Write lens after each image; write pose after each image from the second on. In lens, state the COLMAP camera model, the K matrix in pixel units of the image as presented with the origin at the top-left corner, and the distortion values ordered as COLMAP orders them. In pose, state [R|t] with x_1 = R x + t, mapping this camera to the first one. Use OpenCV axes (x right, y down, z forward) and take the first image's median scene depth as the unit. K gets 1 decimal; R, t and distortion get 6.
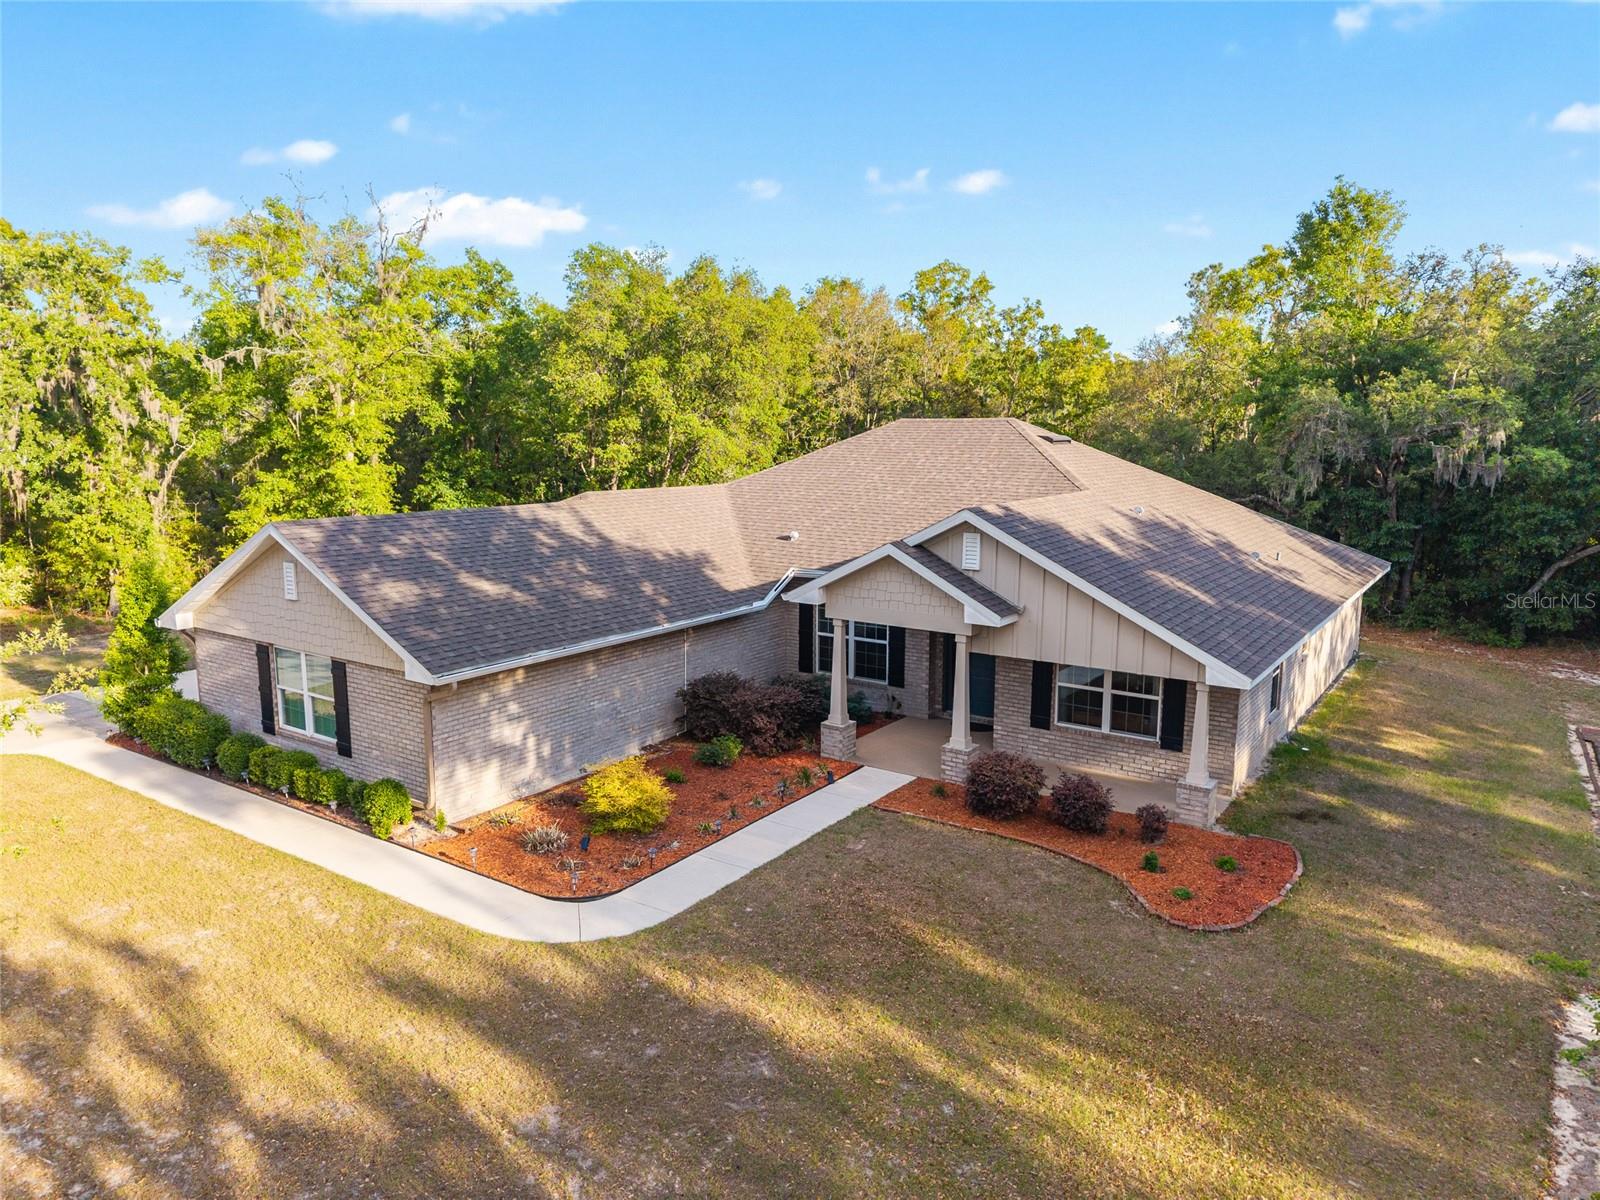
lens RADIAL K [[1083.2, 0, 797.3], [0, 1083.2, 604.0], [0, 0, 1]] dist [0.029843, -0.030178]
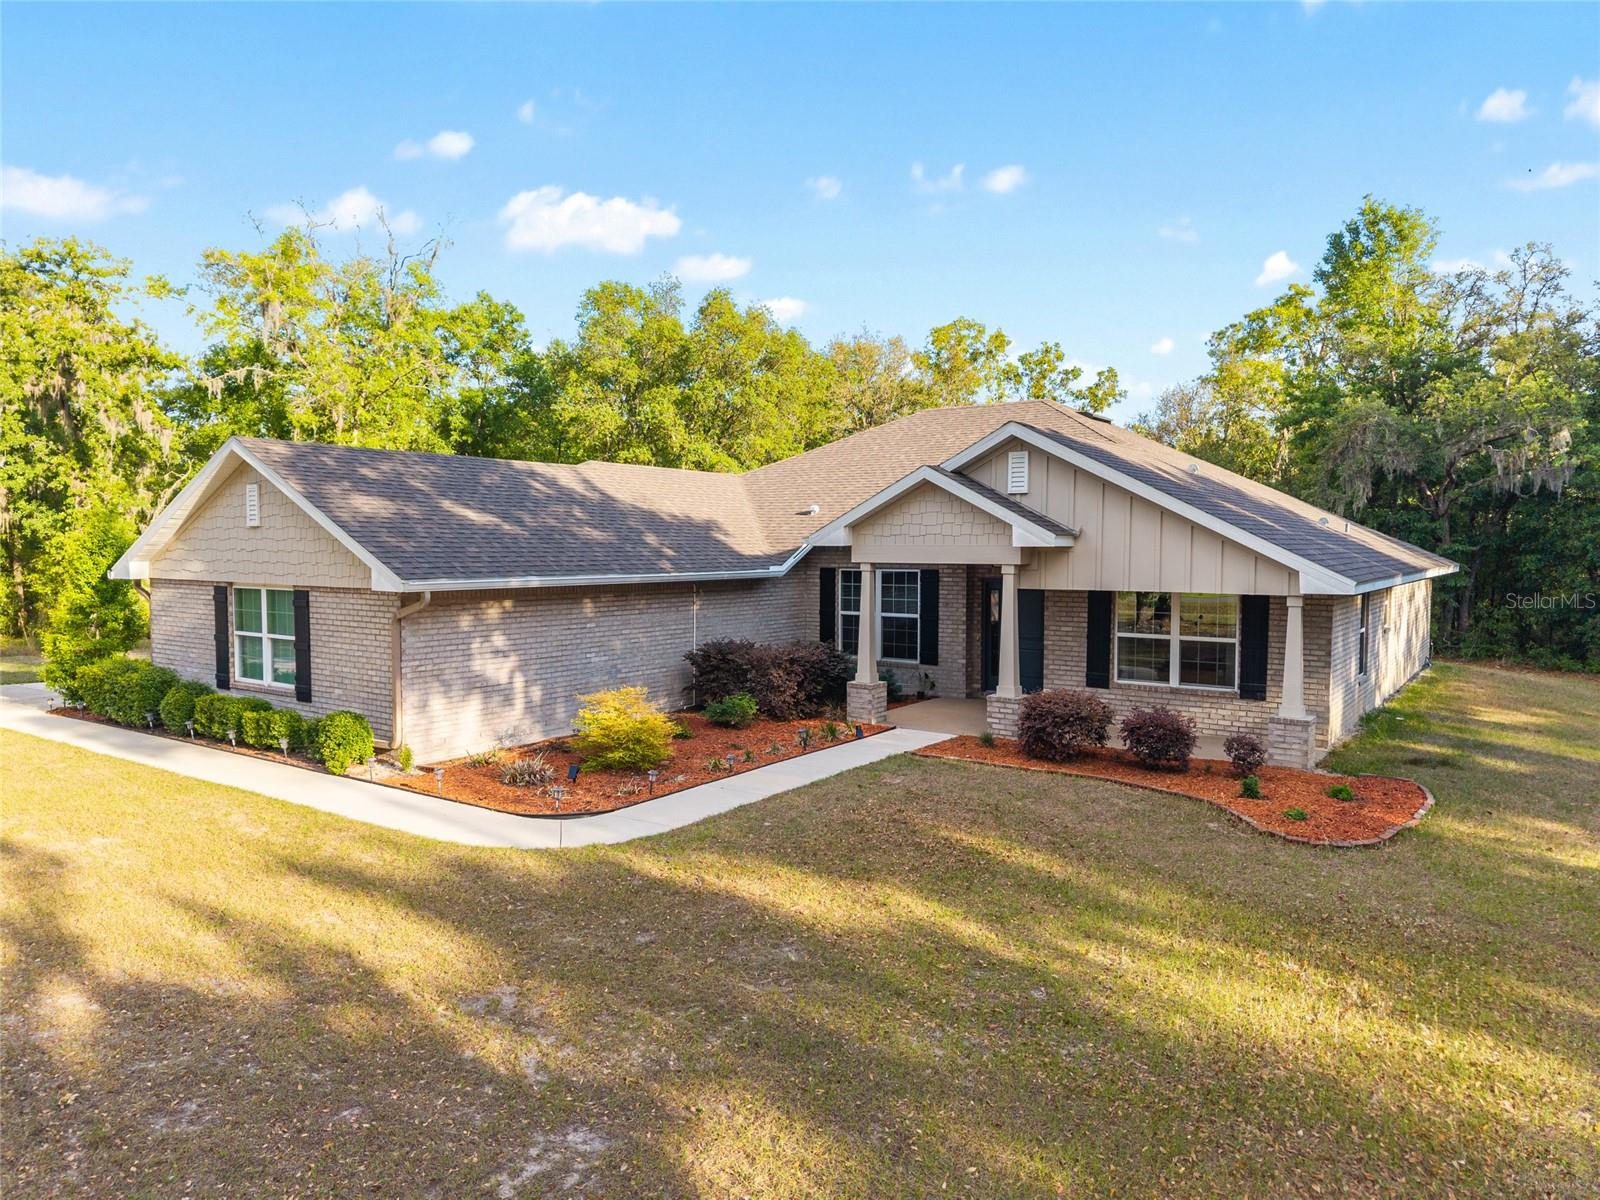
lens RADIAL K [[1083.2, 0, 795.6], [0, 1083.2, 601.2], [0, 0, 1]] dist [0.029843, -0.030178]
pose [[0.999921, -0.000820, -0.012572, -0.009565], [-0.000539, 0.994184, -0.107698, 0.149319], [0.012587, 0.107696, 0.994104, 0.123852]]
